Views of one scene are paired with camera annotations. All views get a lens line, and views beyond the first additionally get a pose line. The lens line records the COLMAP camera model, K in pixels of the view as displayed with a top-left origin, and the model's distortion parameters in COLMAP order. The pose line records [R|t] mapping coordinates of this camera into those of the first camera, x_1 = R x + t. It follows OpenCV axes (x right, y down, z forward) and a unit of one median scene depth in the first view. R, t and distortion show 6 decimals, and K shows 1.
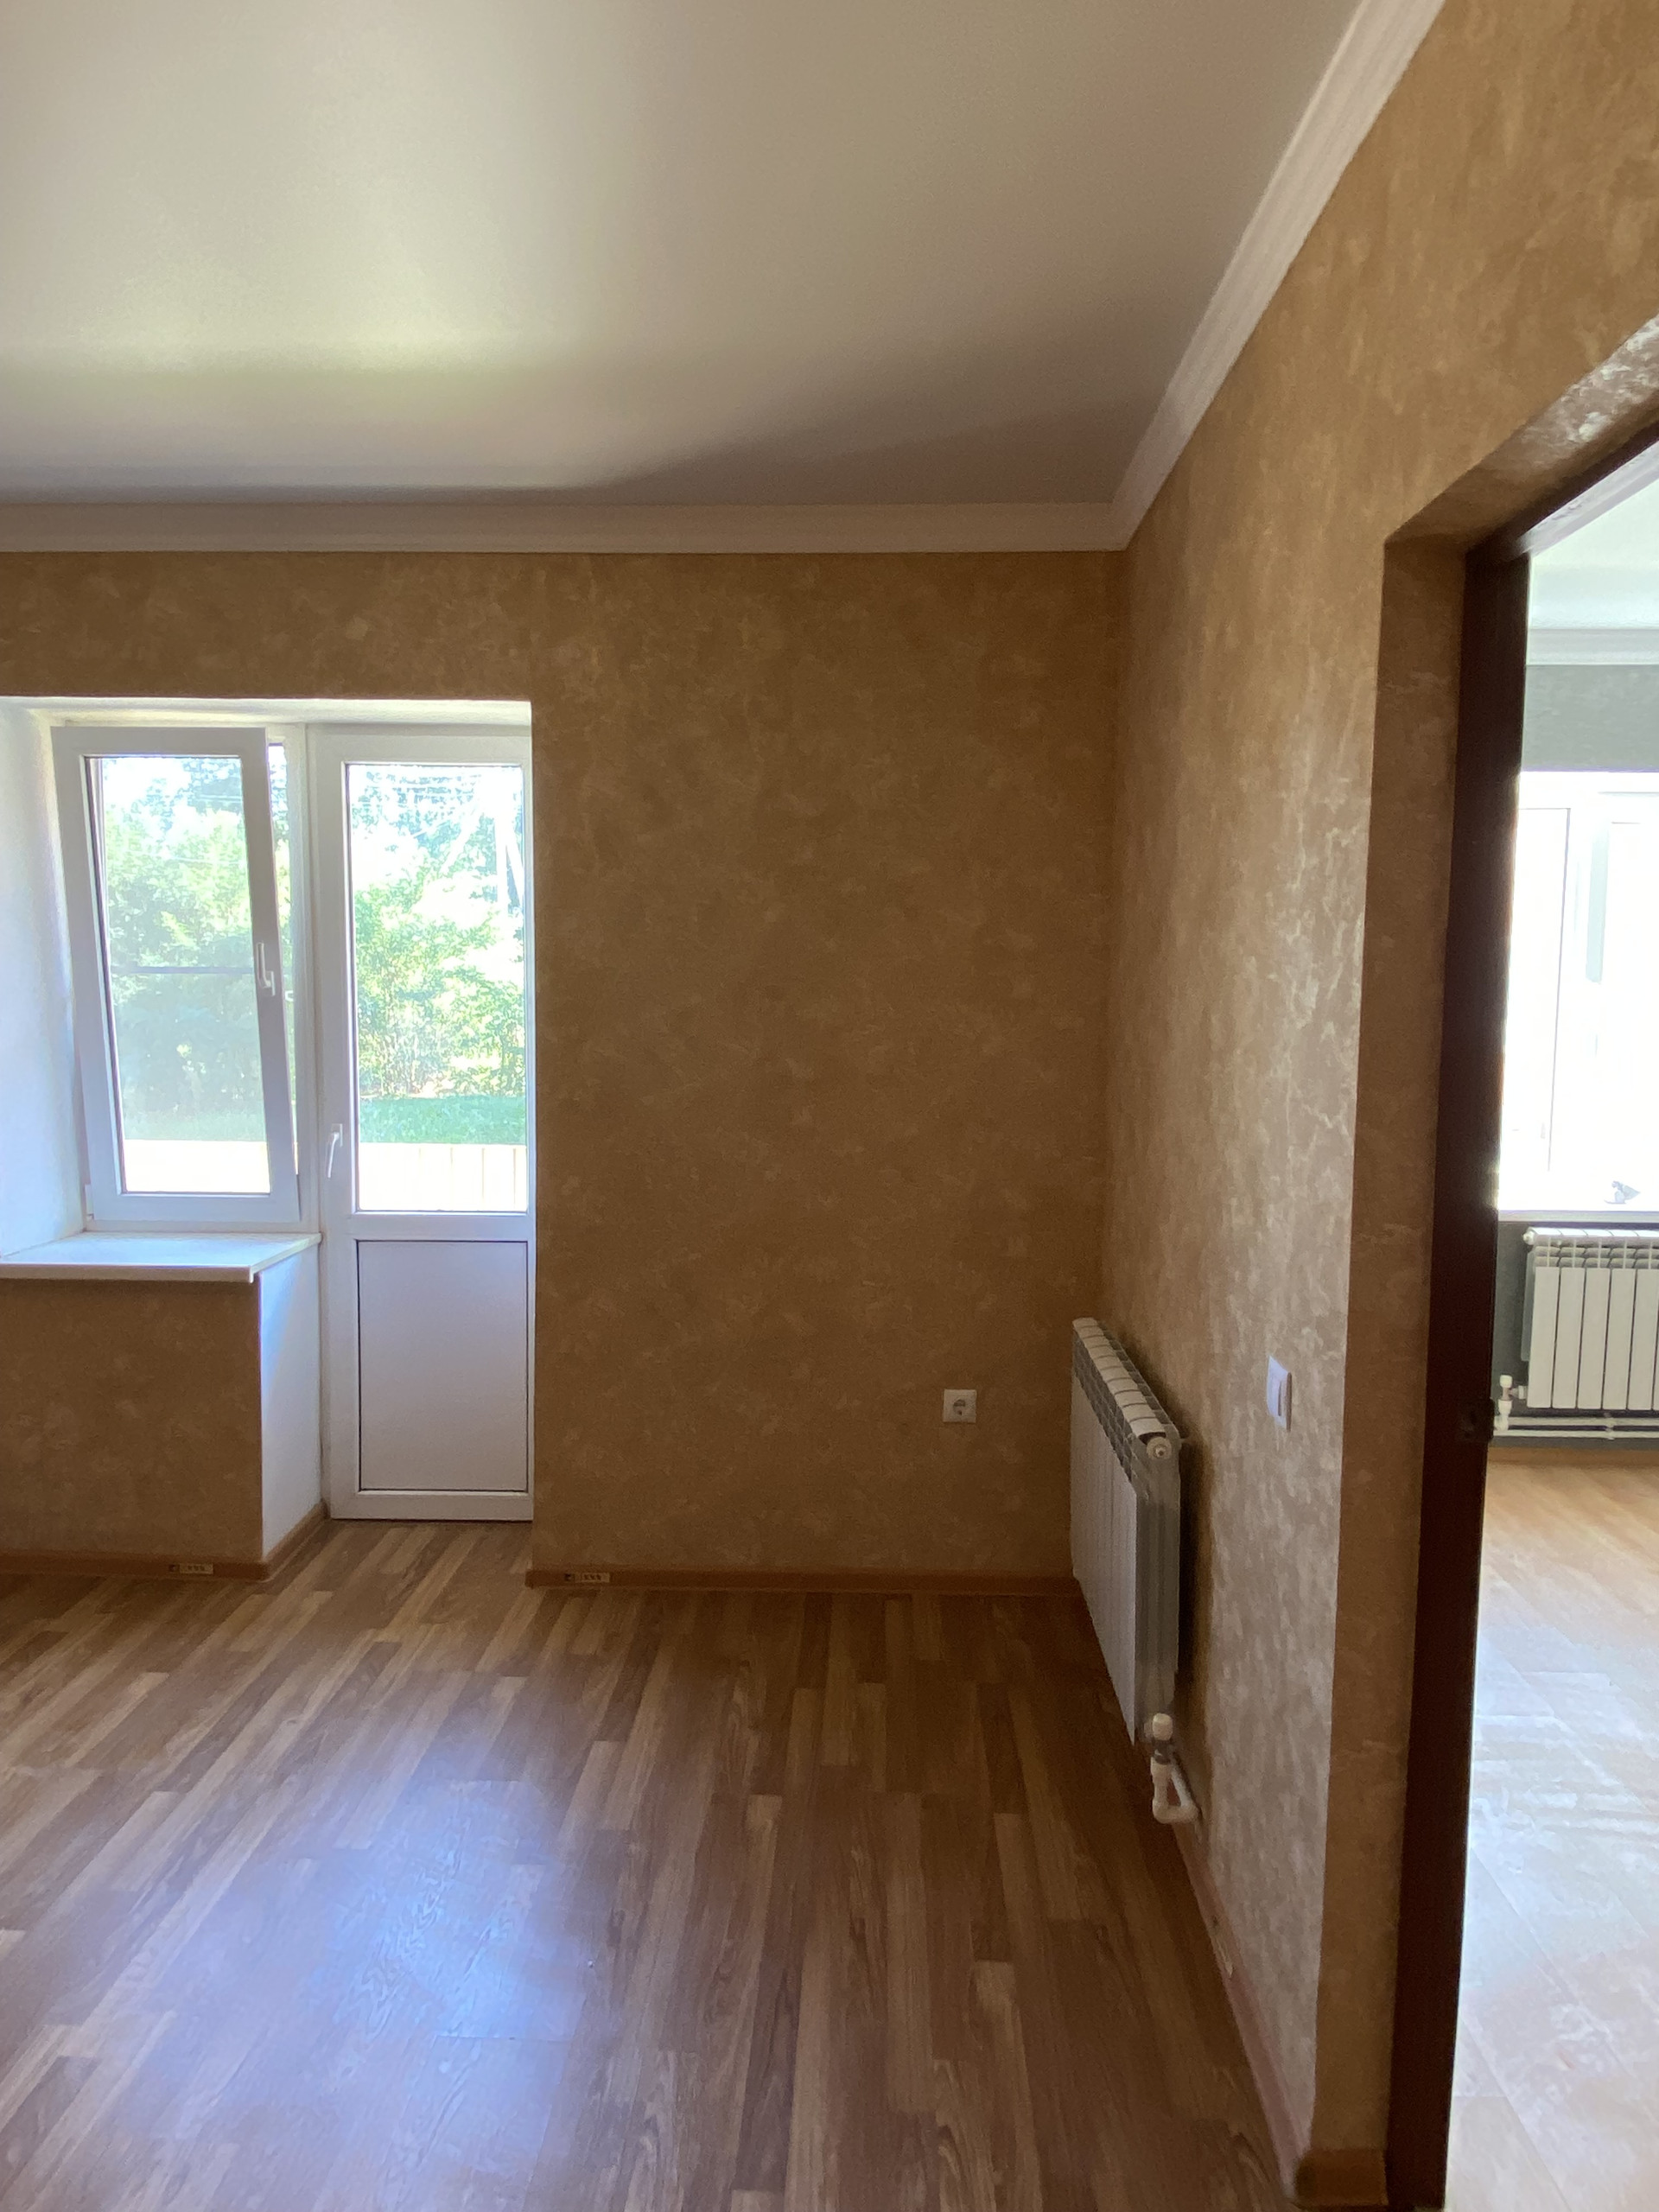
lens RADIAL K [[1307.4, 0, 824.9], [0, 1307.4, 1083.2], [0, 0, 1]] dist [0.061192, -0.059182]
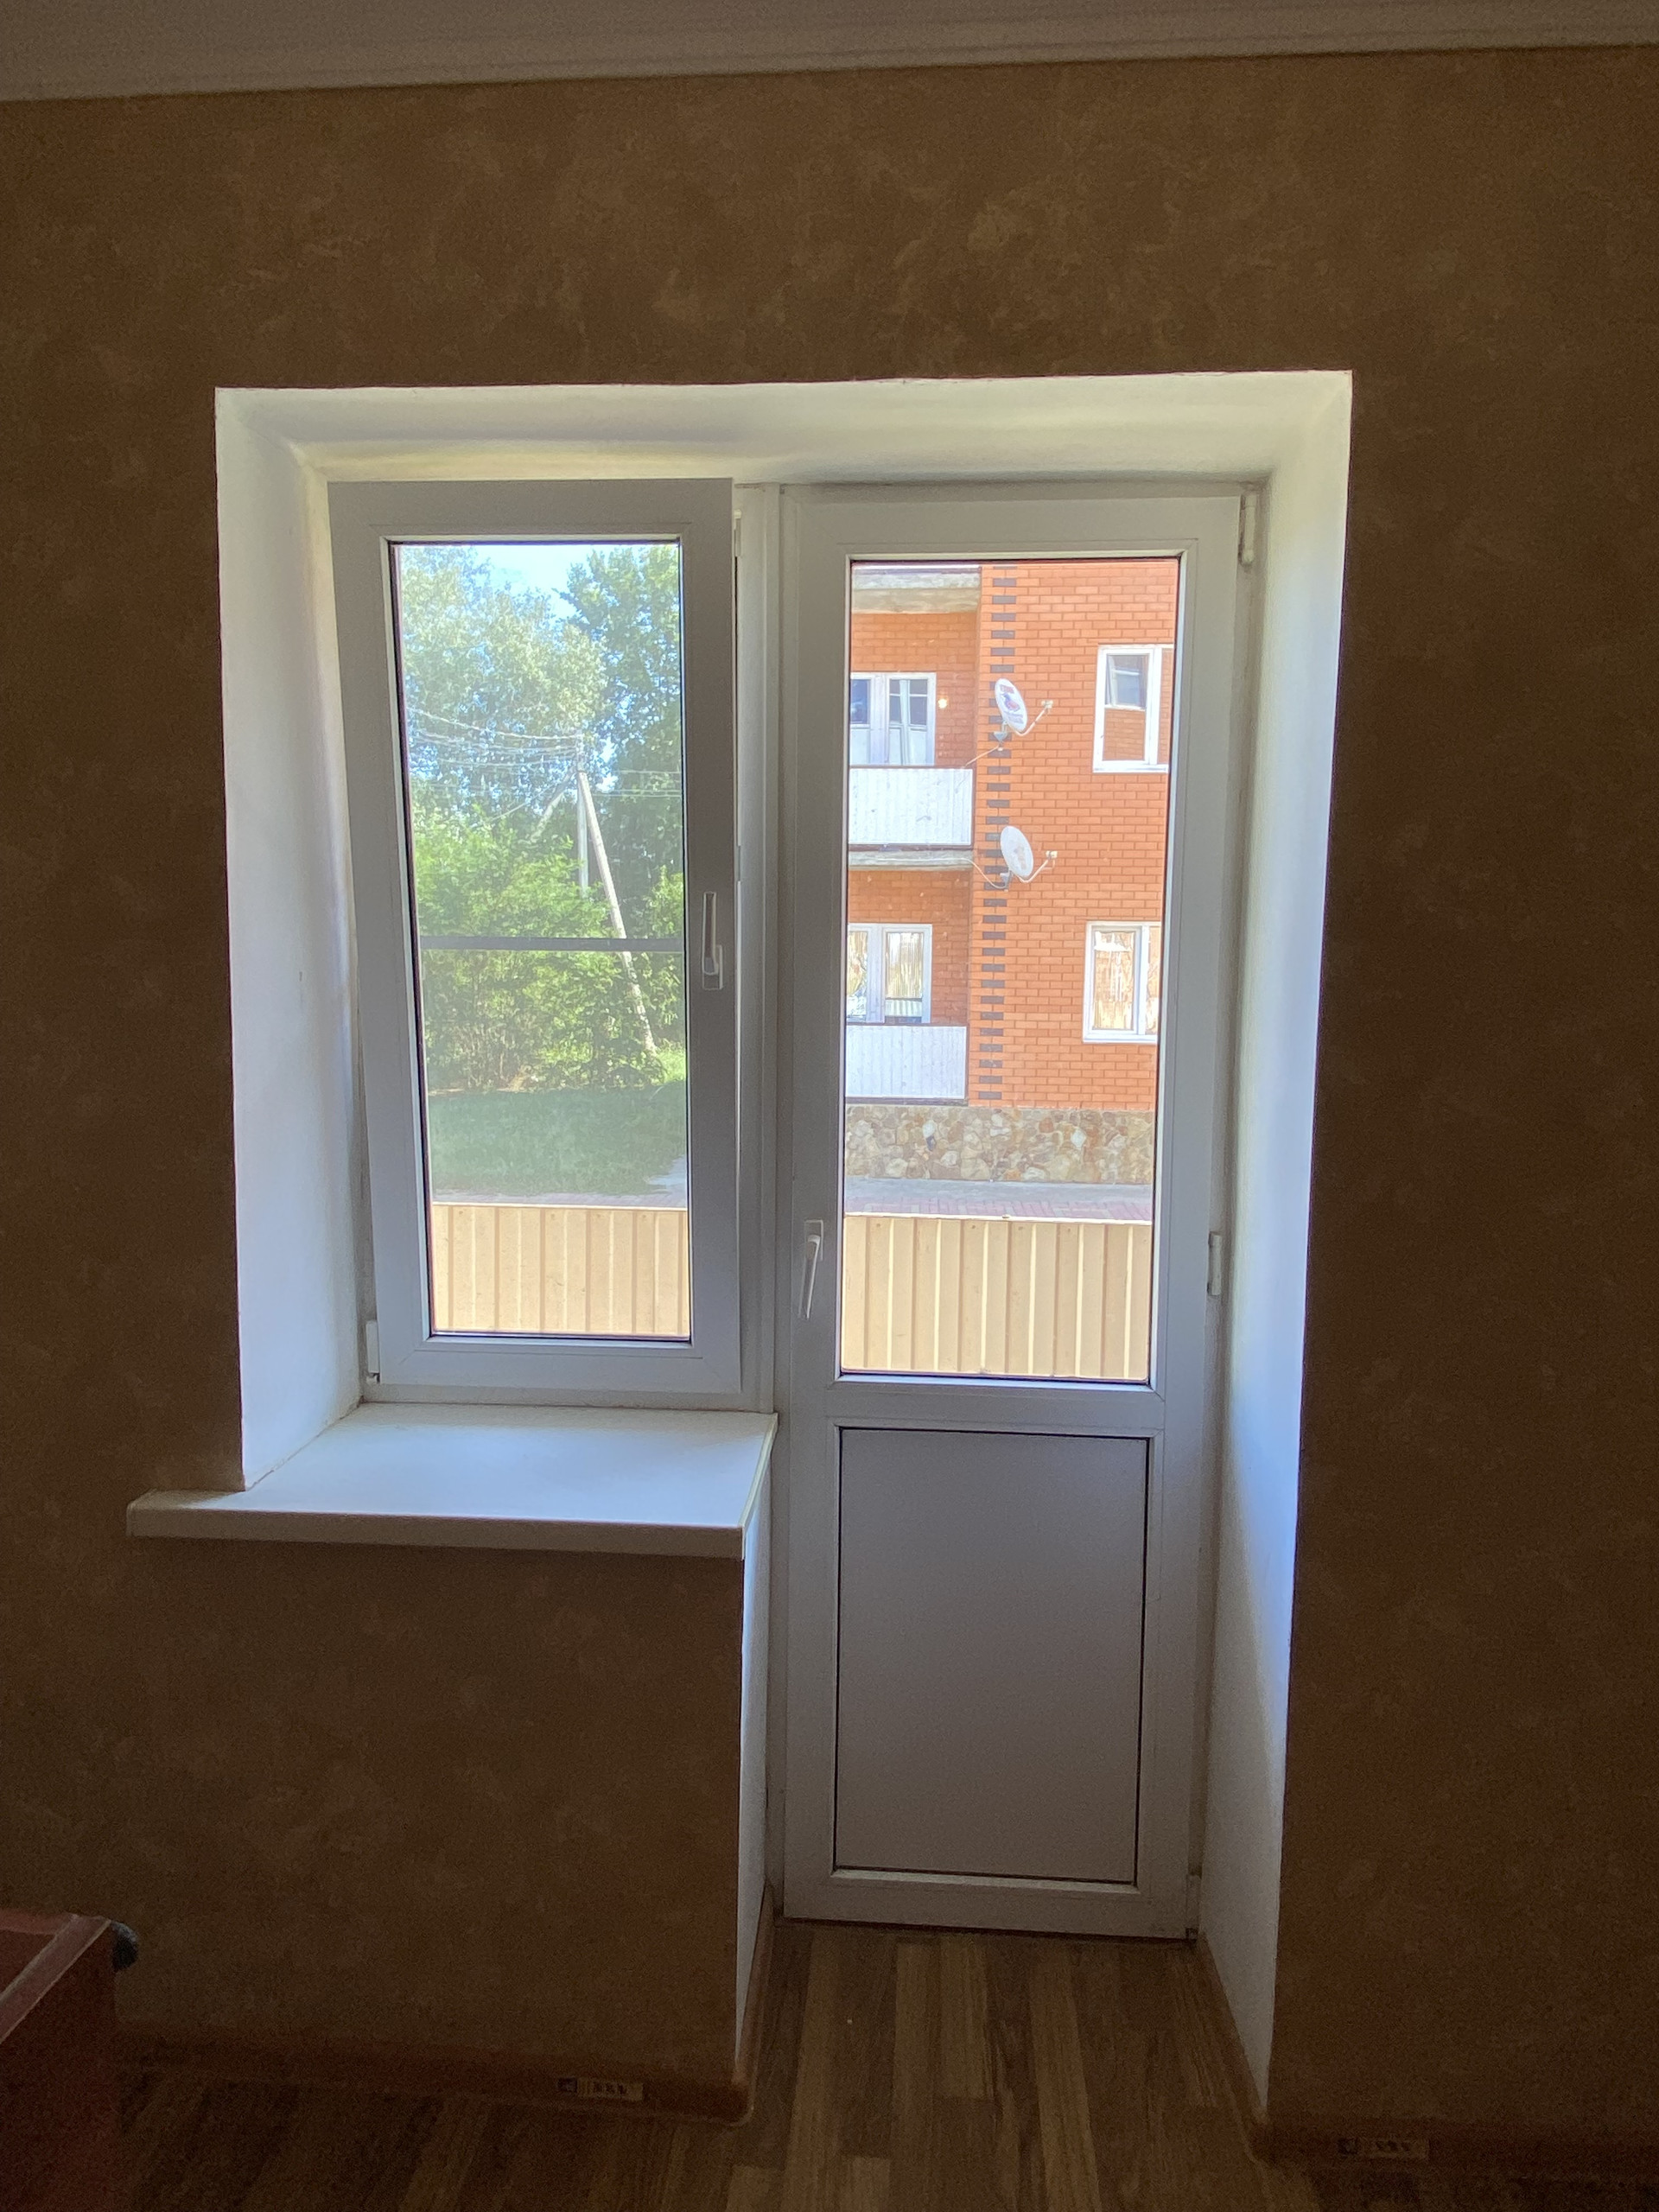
lens RADIAL K [[1307.4, 0, 824.9], [0, 1307.4, 1083.2], [0, 0, 1]] dist [0.061192, -0.059182]
pose [[0.999414, 0.007960, -0.033301, -0.344434], [-0.007722, 0.999944, 0.007266, -0.029955], [0.033357, -0.007004, 0.999419, 0.445110]]
